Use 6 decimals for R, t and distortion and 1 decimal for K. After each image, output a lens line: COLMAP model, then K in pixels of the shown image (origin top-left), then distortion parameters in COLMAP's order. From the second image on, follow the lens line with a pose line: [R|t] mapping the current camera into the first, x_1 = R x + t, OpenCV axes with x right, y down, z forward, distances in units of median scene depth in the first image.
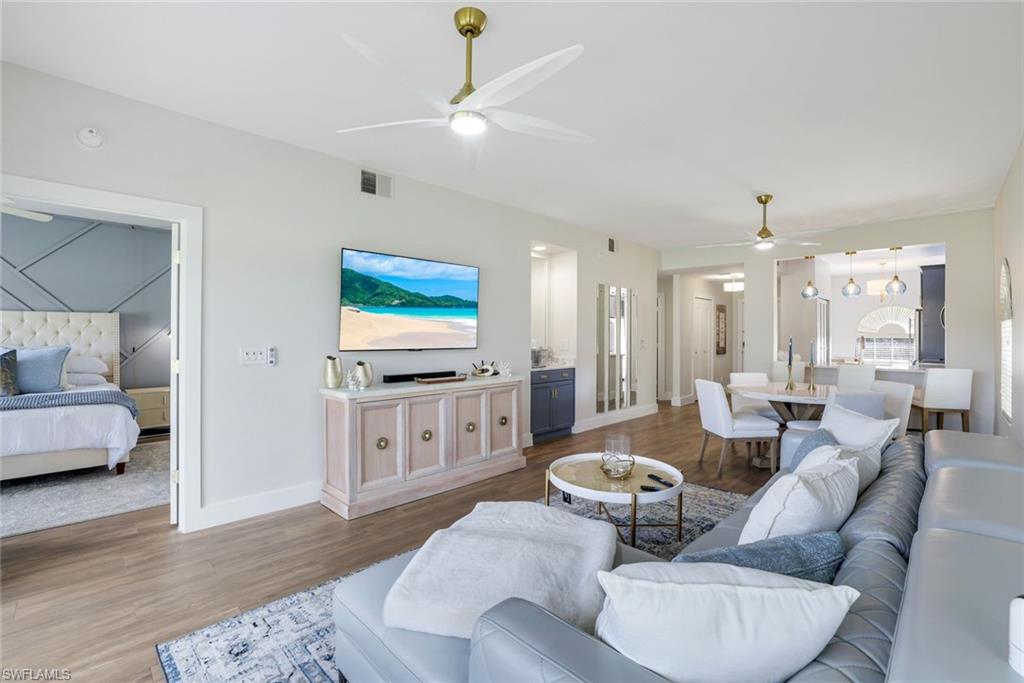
lens RADIAL K [[445.6, 0, 500.8], [0, 445.6, 333.4], [0, 0, 1]] dist [-0.036524, 0.000243]
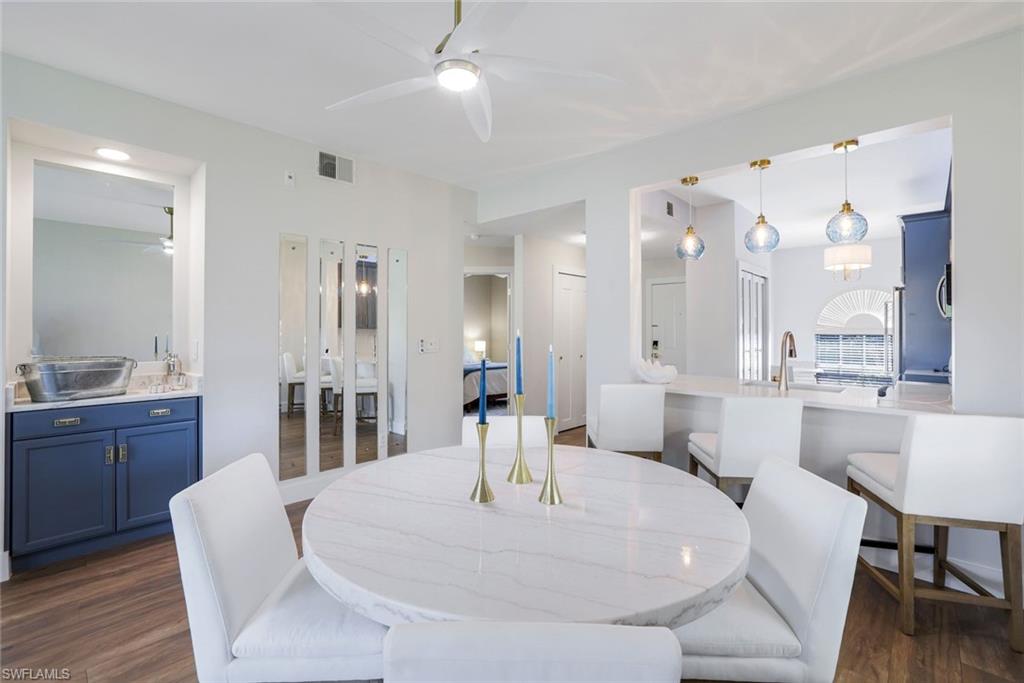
lens RADIAL K [[451.1, 0, 511.7], [0, 451.1, 330.0], [0, 0, 1]] dist [-0.034389, 0.000372]
pose [[0.999196, 0.000809, 0.040076, 0.402341], [-0.000926, 0.999995, 0.002917, 0.002075], [-0.040074, -0.002952, 0.999192, 0.405002]]
